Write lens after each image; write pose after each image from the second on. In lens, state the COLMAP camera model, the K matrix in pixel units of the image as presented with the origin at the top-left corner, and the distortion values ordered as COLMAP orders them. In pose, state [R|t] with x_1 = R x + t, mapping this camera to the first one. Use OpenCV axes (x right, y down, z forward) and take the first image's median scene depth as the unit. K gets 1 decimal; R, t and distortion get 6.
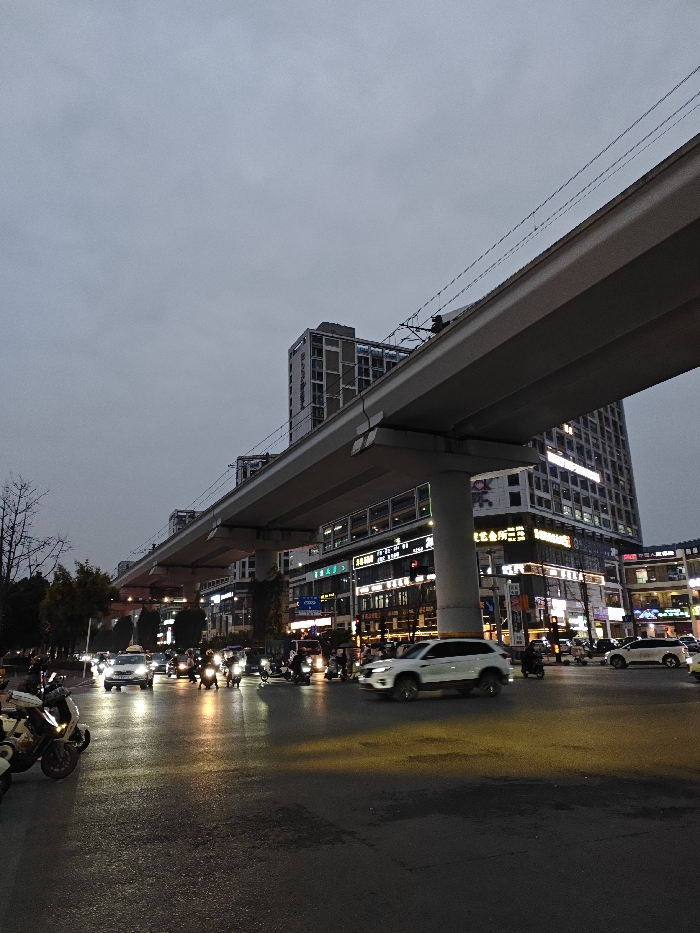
lens RADIAL K [[656.2, 0, 340.7], [0, 656.2, 469.7], [0, 0, 1]] dist [0.004660, -0.017414]
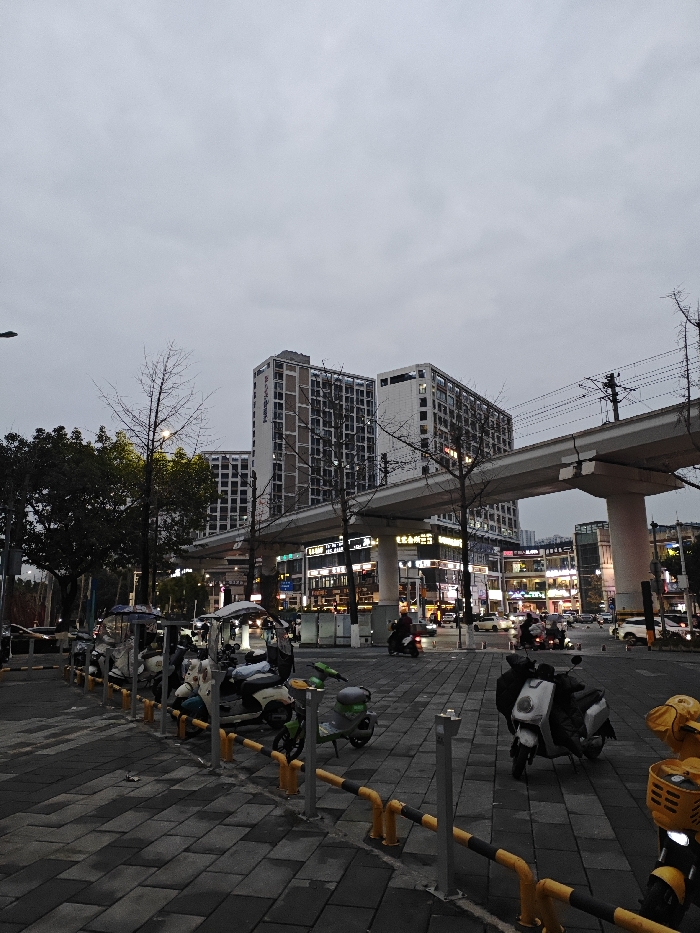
lens RADIAL K [[668.7, 0, 353.1], [0, 668.7, 463.6], [0, 0, 1]] dist [0.037567, -0.046798]
pose [[0.990545, 0.041374, 0.130804, -0.074968], [-0.046677, 0.998197, 0.037742, -0.095470], [-0.129006, -0.043491, 0.990690, -0.352269]]
